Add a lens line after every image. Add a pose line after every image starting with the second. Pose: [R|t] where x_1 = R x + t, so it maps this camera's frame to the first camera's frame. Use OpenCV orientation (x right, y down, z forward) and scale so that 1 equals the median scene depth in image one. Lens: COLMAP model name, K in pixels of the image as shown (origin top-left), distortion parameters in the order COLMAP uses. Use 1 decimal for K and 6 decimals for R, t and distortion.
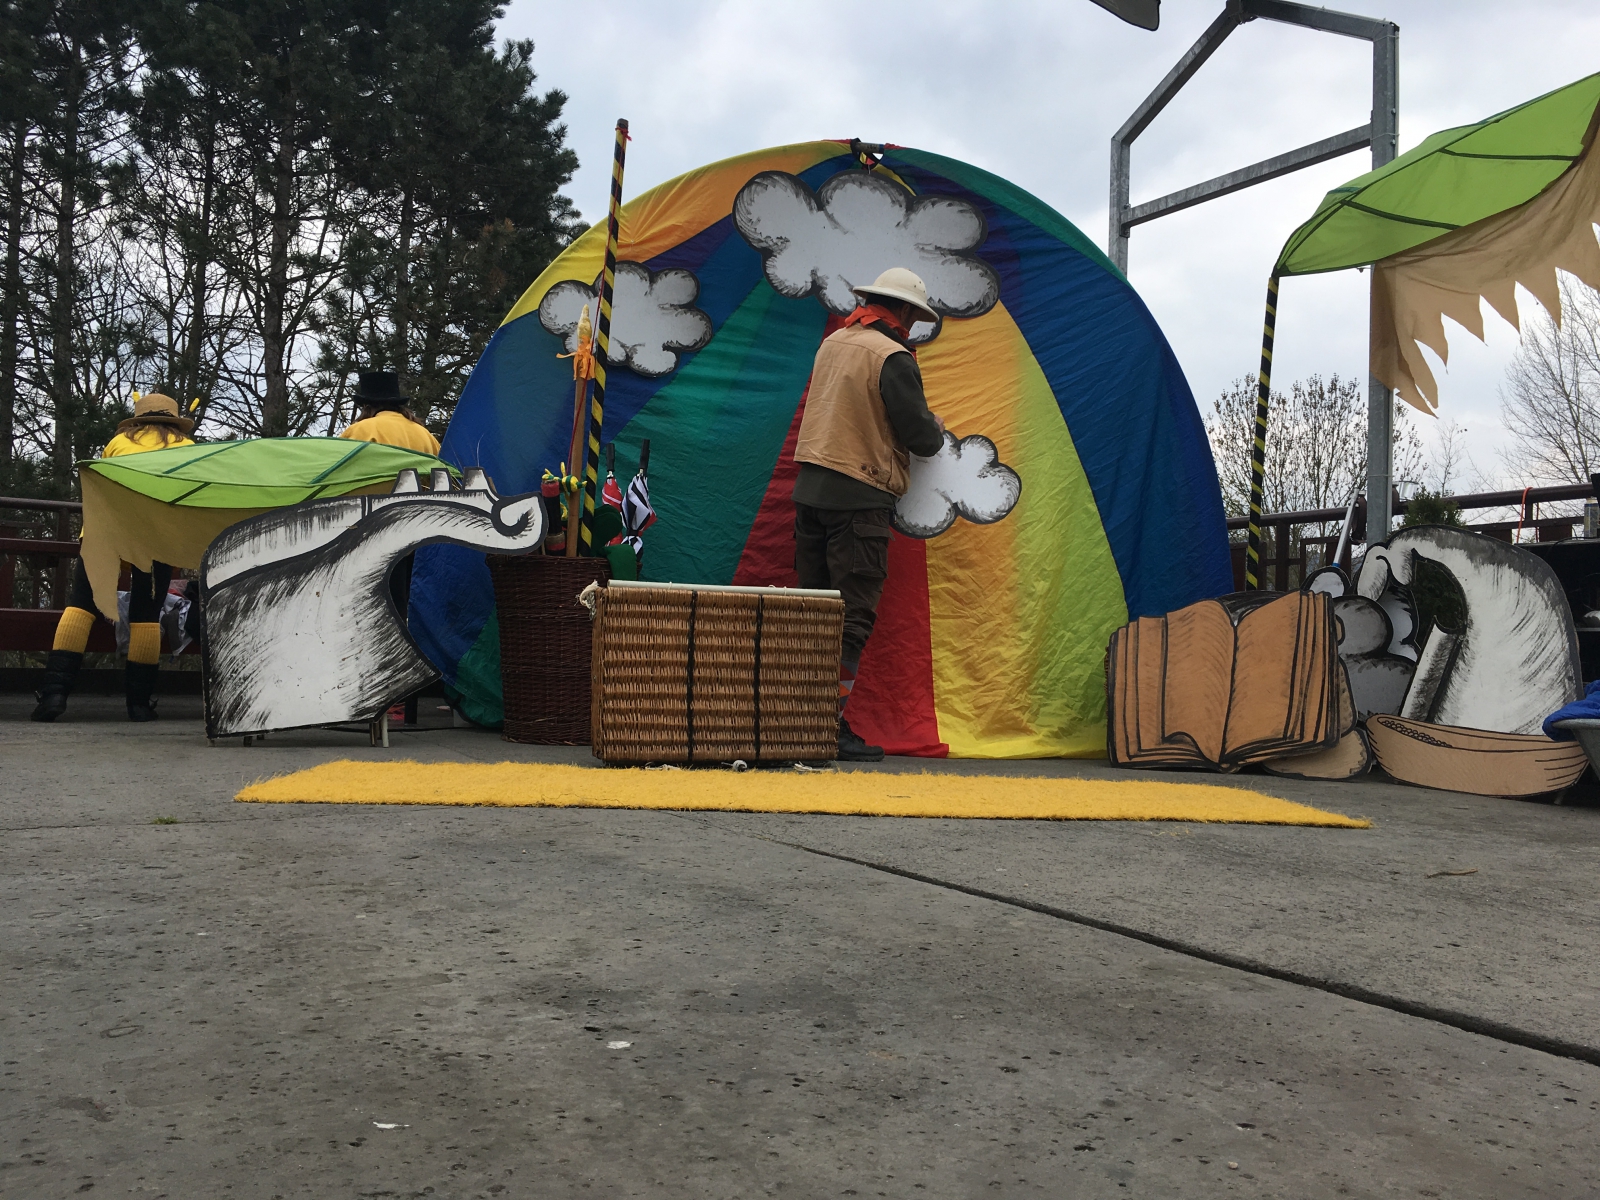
lens RADIAL K [[1348.7, 0, 797.1], [0, 1348.7, 617.8], [0, 0, 1]] dist [0.115473, -0.165833]
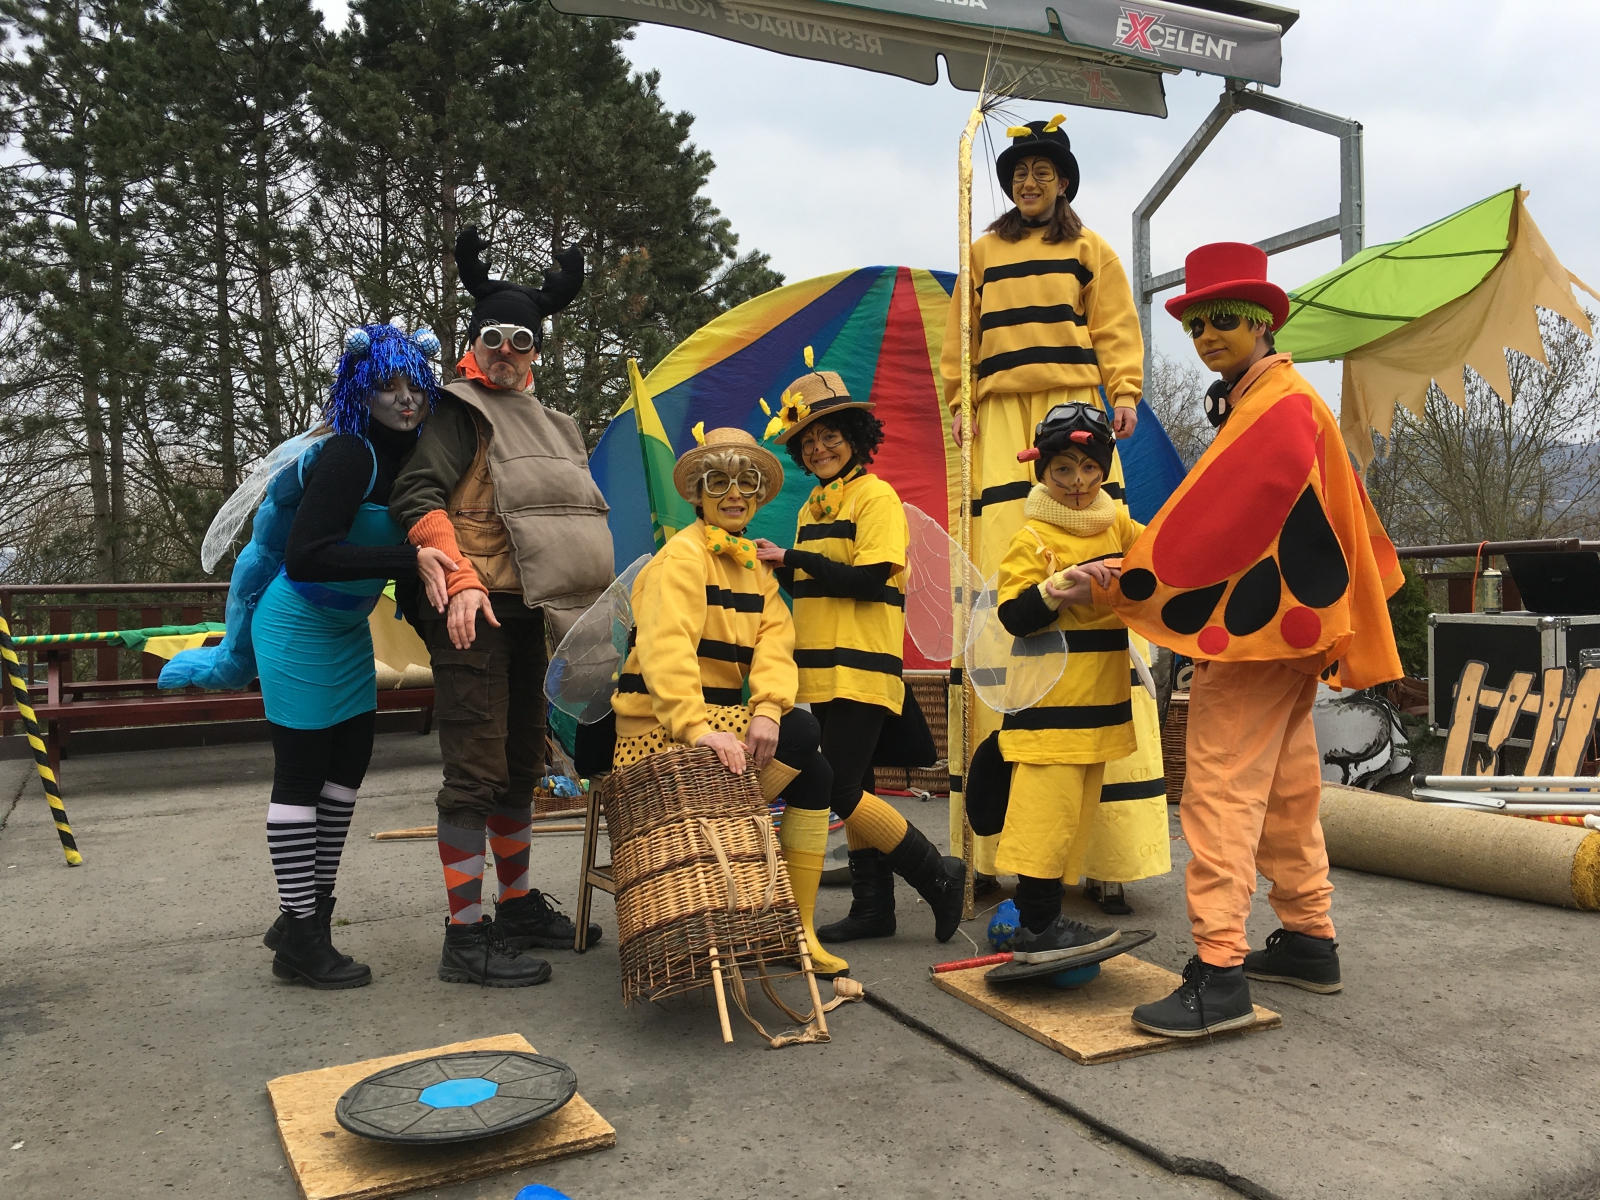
lens RADIAL K [[1348.7, 0, 797.1], [0, 1348.7, 617.8], [0, 0, 1]] dist [0.115473, -0.165833]
pose [[0.989072, -0.049131, -0.139006, 0.119844], [0.055865, 0.997426, 0.044959, -0.107206], [0.136439, -0.052233, 0.989270, -0.182288]]
